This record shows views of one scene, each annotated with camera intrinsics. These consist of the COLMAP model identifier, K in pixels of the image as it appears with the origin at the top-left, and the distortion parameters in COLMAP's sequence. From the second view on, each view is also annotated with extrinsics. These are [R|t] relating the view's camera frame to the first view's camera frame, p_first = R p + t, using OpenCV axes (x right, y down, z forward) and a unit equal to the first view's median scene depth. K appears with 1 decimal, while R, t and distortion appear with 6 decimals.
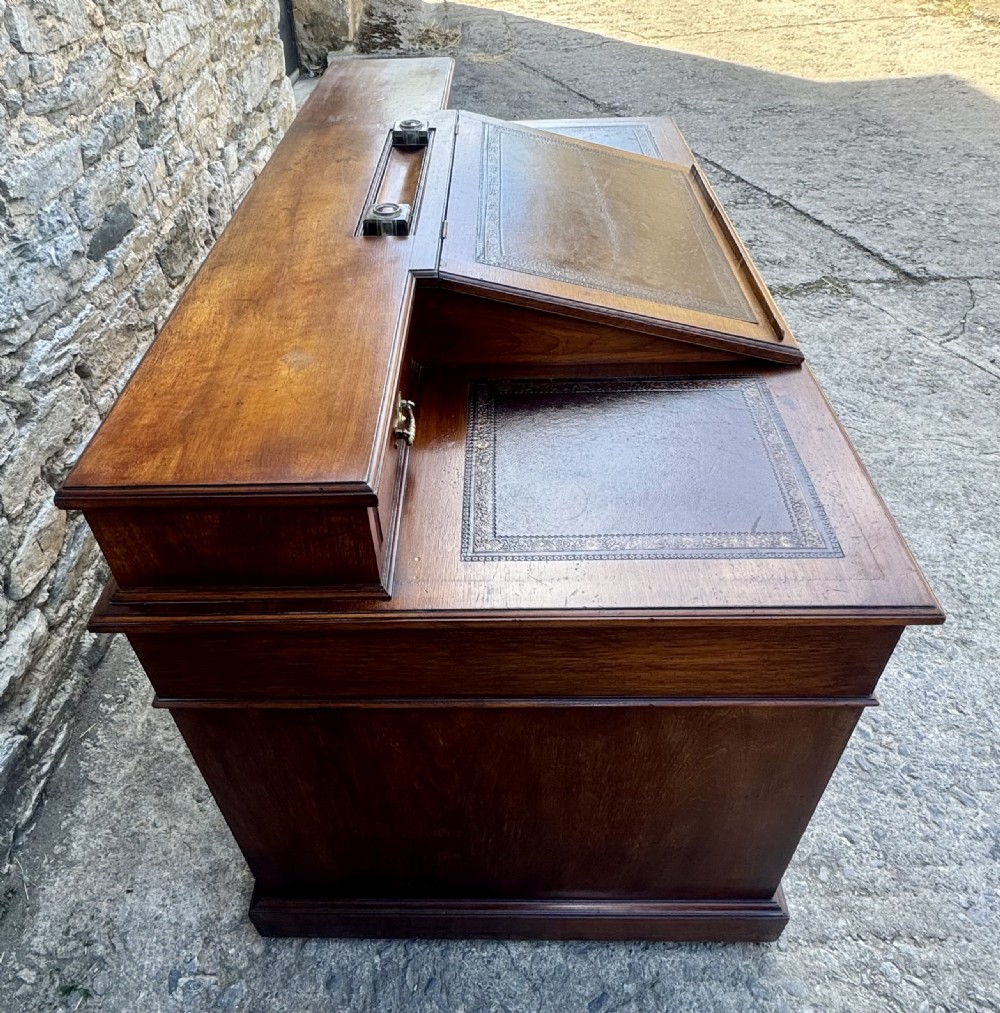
lens RADIAL K [[813.8, 0, 464.4], [0, 813.8, 497.1], [0, 0, 1]] dist [-0.005217, 0.003151]
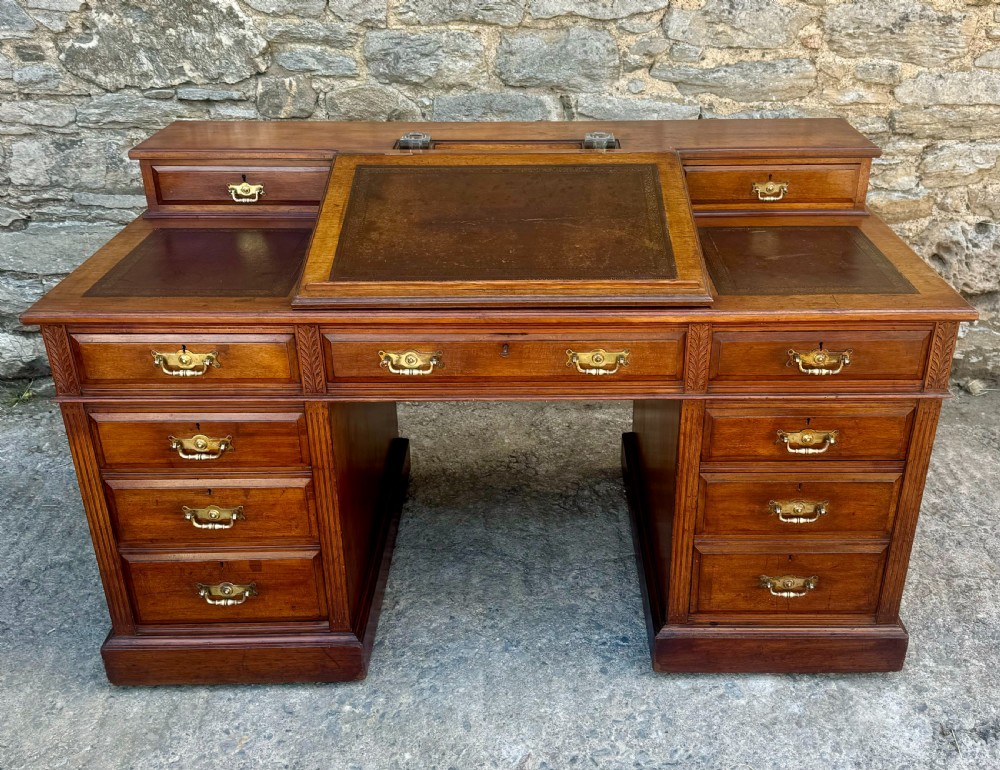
lens RADIAL K [[983.6, 0, 546.7], [0, 983.6, 383.2], [0, 0, 1]] dist [0.020263, 0.000000]
pose [[0.044714, 0.481985, -0.875038, 1.439444], [-0.649591, 0.679484, 0.341077, -0.689094], [0.758968, 0.553166, 0.343475, 0.685566]]
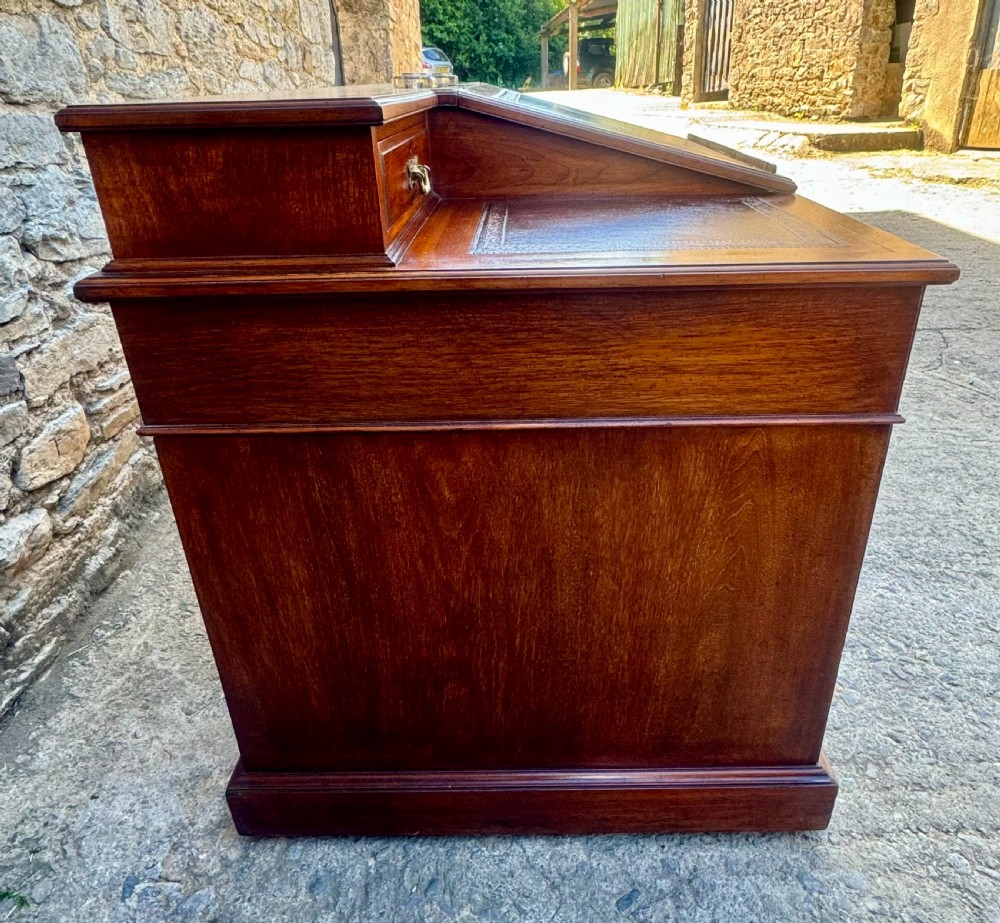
lens RADIAL K [[750.4, 0, 516.5], [0, 750.4, 438.7], [0, 0, 1]] dist [-0.003604, 0.001551]
pose [[0.999612, 0.012347, 0.024982, 0.020461], [-0.005600, 0.967200, -0.253953, 0.324549], [-0.027298, 0.253715, 0.966894, 0.108291]]
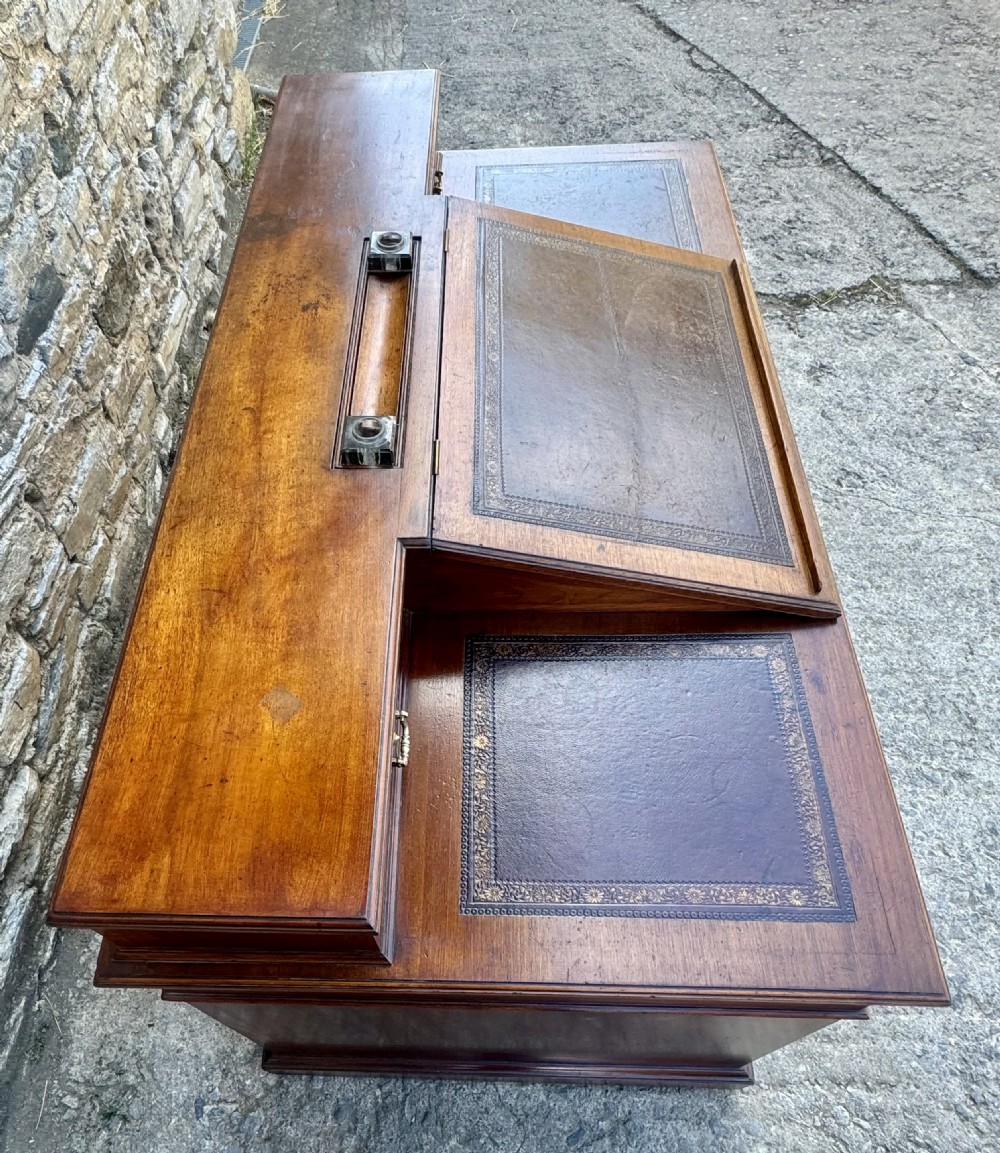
lens RADIAL K [[831.2, 0, 425.4], [0, 831.2, 687.5], [0, 0, 1]] dist [-0.000130, -0.001742]
pose [[0.999742, -0.003358, -0.022455, -0.014402], [0.010025, 0.952658, 0.303877, -0.299103], [0.020372, -0.304024, 0.952447, 0.078582]]
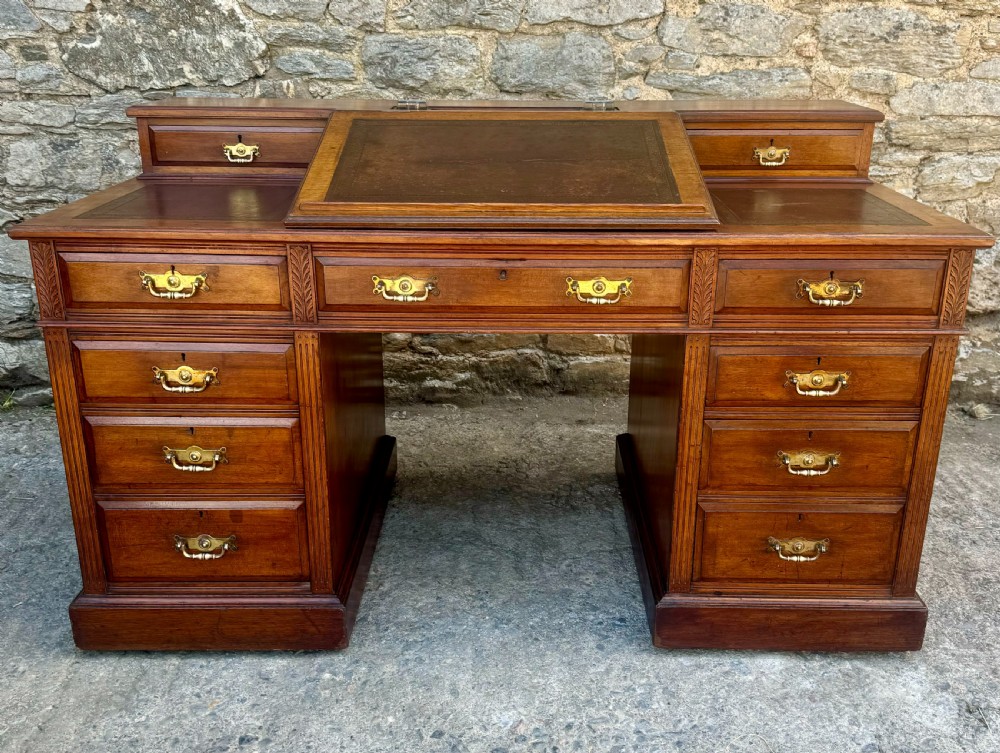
lens RADIAL K [[988.9, 0, 514.3], [0, 988.9, 397.0], [0, 0, 1]] dist [0.021111, 0.000000]
pose [[0.026131, 0.389258, -0.920758, 1.499736], [-0.653936, 0.703316, 0.278774, -0.502825], [0.756099, 0.594832, 0.272928, 0.816732]]
